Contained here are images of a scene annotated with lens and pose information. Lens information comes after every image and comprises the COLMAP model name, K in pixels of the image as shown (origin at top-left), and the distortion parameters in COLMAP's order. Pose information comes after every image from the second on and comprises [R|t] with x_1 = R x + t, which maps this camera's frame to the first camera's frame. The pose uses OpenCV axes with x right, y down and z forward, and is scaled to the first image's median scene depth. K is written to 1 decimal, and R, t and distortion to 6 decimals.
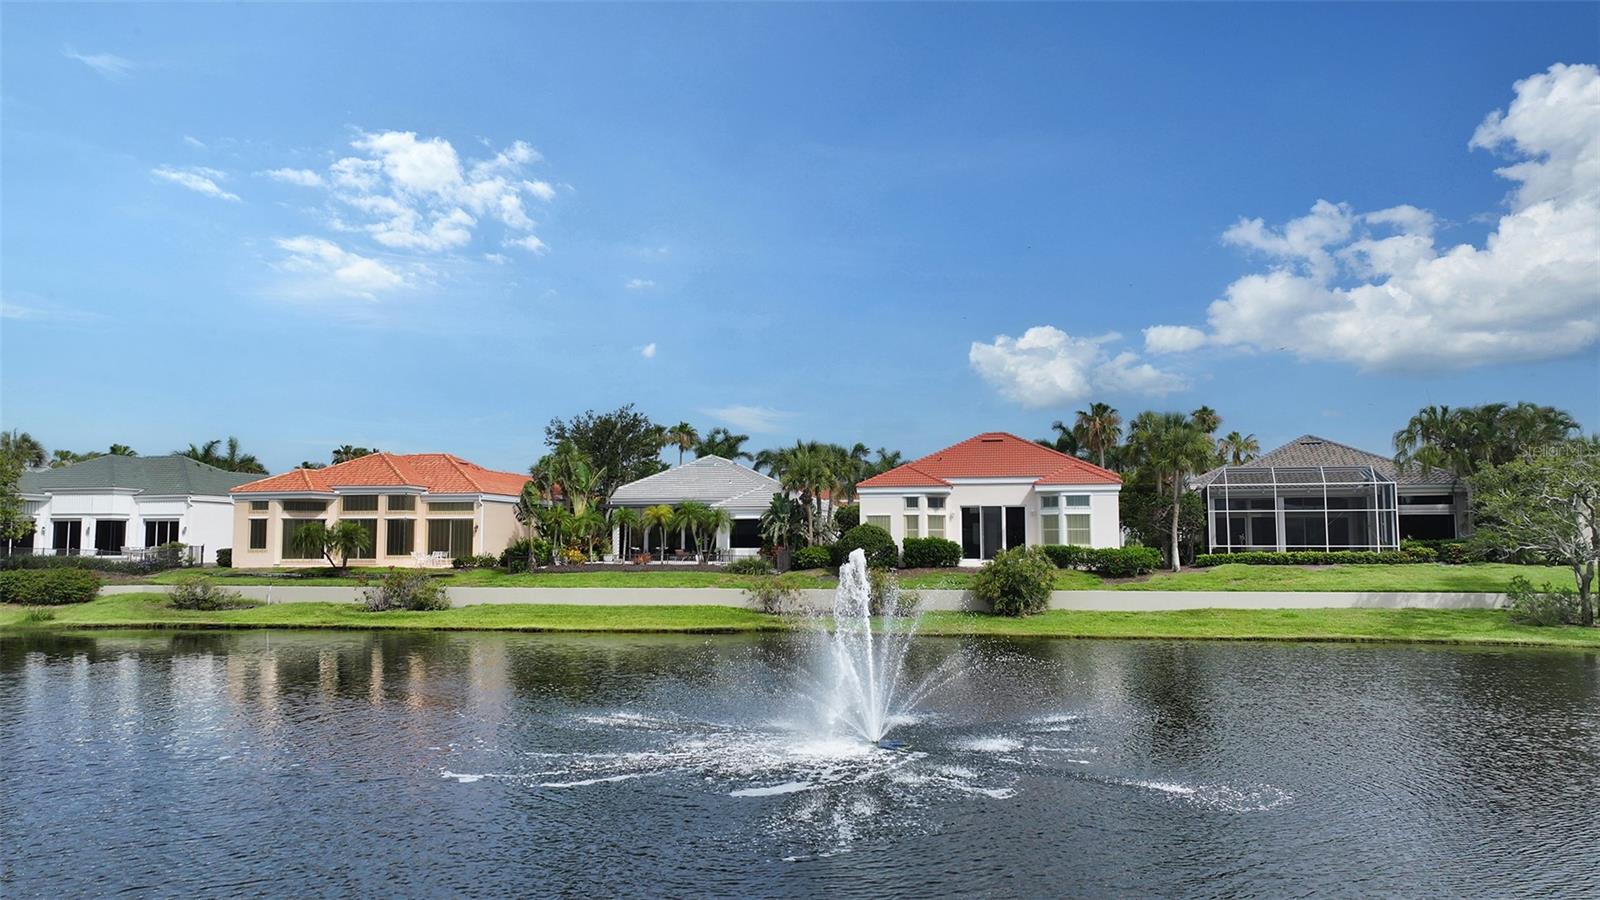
lens RADIAL K [[1124.4, 0, 800.0], [0, 1124.4, 450.0], [0, 0, 1]] dist [0.006145, 0.003050]
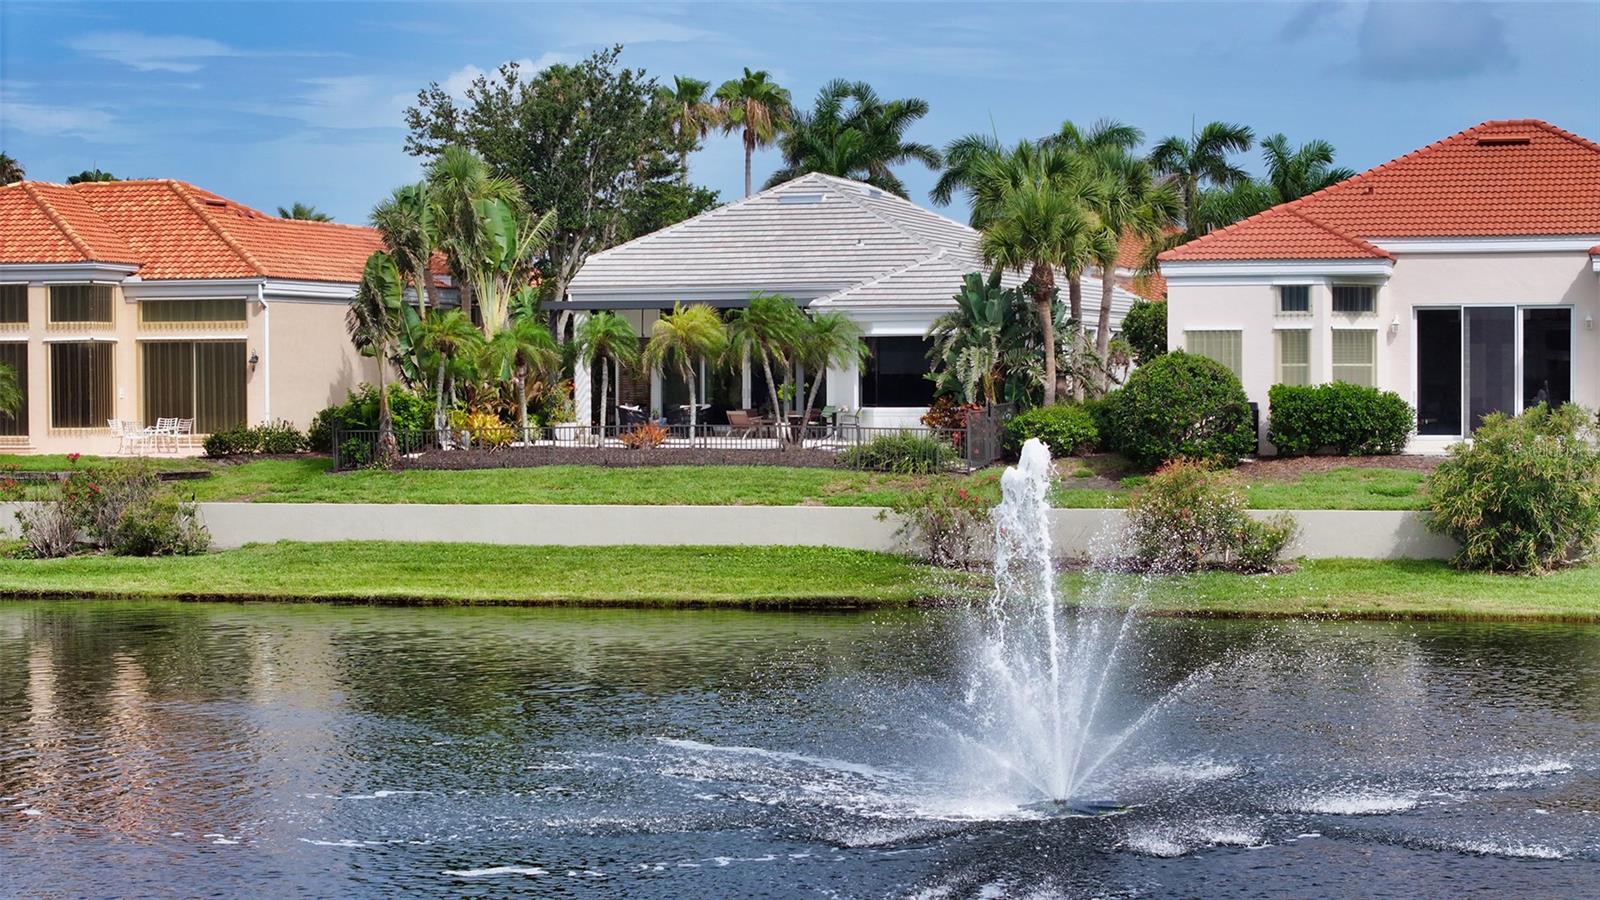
lens RADIAL K [[3205.6, 0, 792.8], [0, 3205.6, 530.2], [0, 0, 1]] dist [-0.259278, 1.312006]
pose [[0.995308, 0.001532, -0.096746, 0.028923], [0.011183, 0.991353, 0.130744, -0.022921], [0.096110, -0.131213, 0.986684, -0.171417]]
